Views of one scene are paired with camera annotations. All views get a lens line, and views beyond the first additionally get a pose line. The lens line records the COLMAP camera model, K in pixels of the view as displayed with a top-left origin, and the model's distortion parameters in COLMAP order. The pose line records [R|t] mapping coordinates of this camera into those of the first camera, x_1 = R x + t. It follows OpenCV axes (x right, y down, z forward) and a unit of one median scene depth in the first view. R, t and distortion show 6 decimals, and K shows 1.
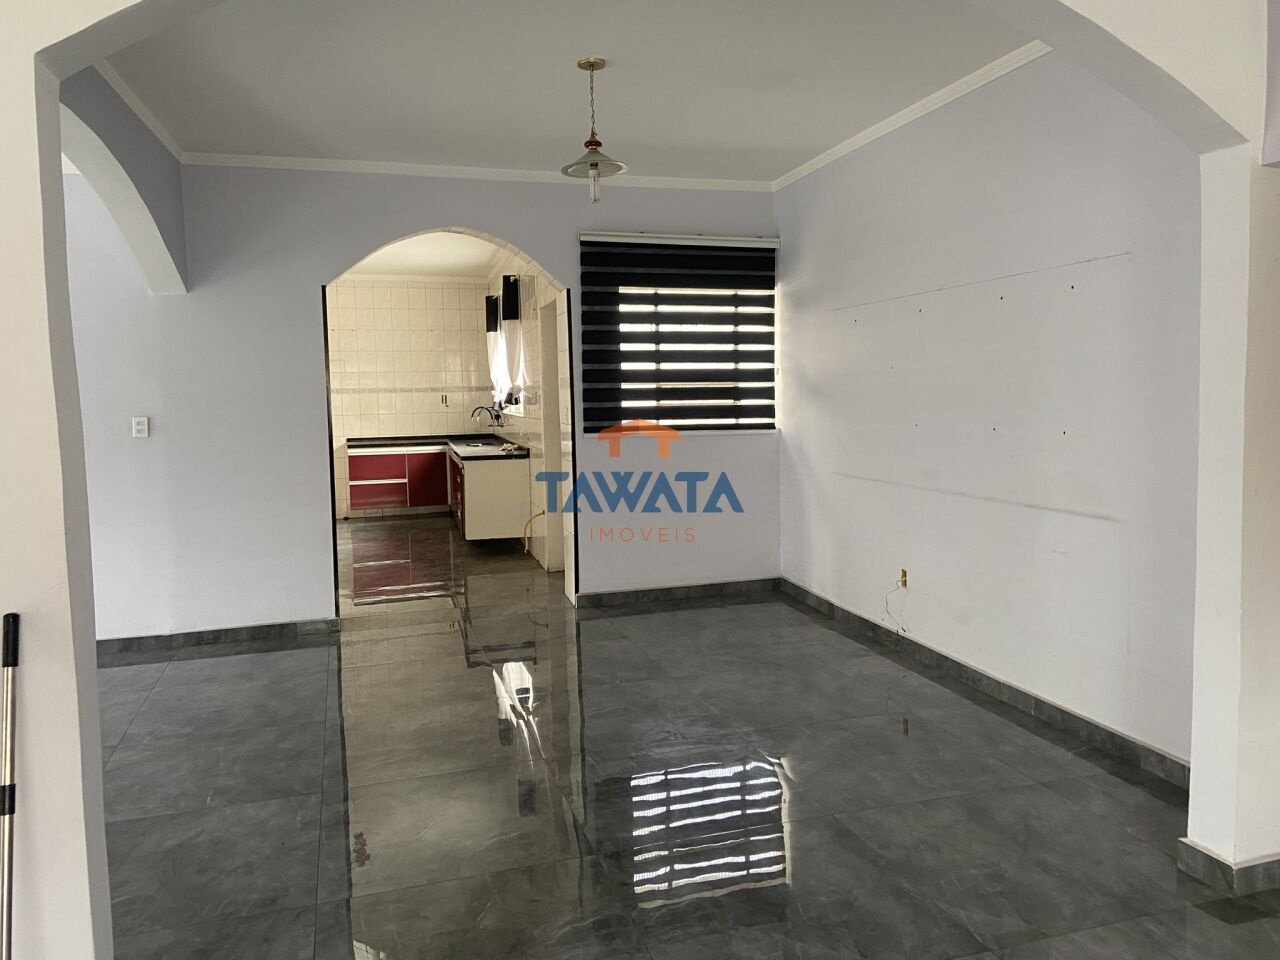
lens RADIAL K [[998.1, 0, 640.0], [0, 998.1, 480.0], [0, 0, 1]] dist [0.000525, 0.007204]
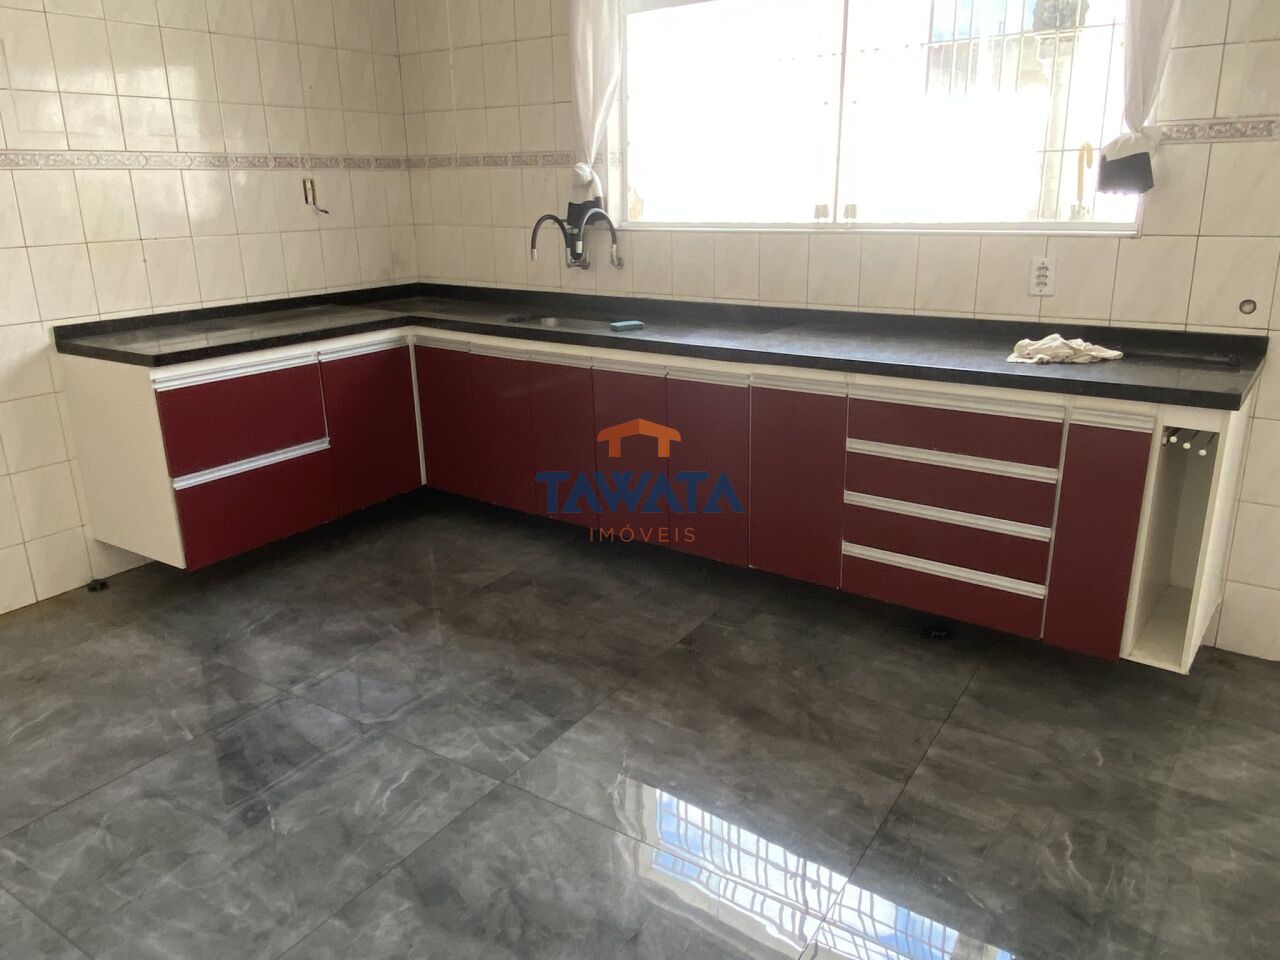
lens RADIAL K [[937.5, 0, 640.0], [0, 937.5, 480.0], [0, 0, 1]] dist [0.000876, -0.000453]
pose [[0.742145, -0.197253, 0.640556, -0.373619], [0.059589, 0.971346, 0.230077, -0.055180], [-0.667585, -0.132580, 0.732634, 0.722714]]
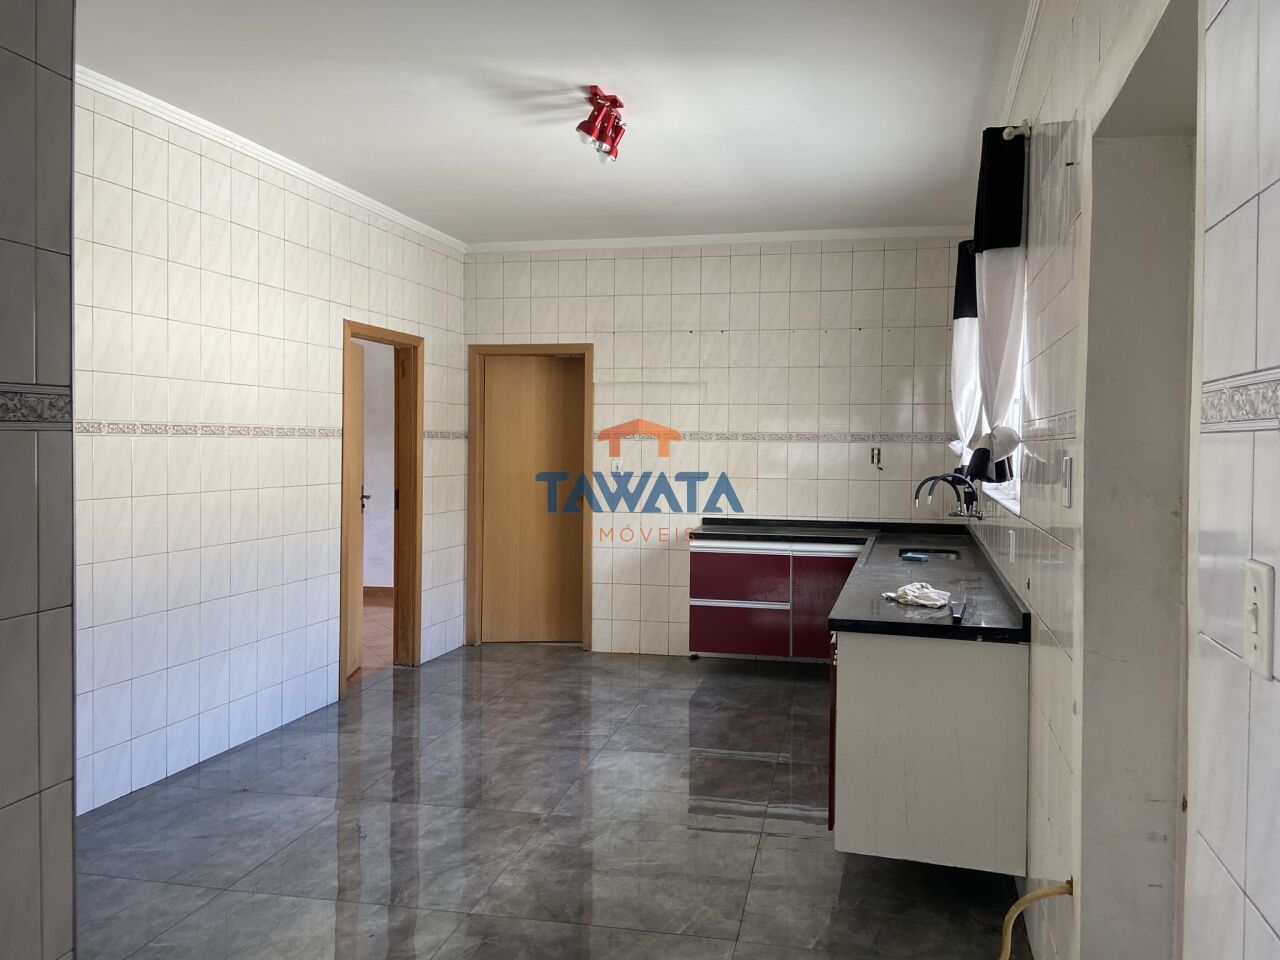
lens RADIAL K [[1037.5, 0, 640.0], [0, 1037.5, 480.0], [0, 0, 1]] dist [0.066061, -0.001055]
pose [[0.882196, 0.043394, -0.468878, -0.049475], [-0.066893, 0.997195, -0.033570, -0.044209], [0.466107, 0.060980, 0.882625, 0.489164]]
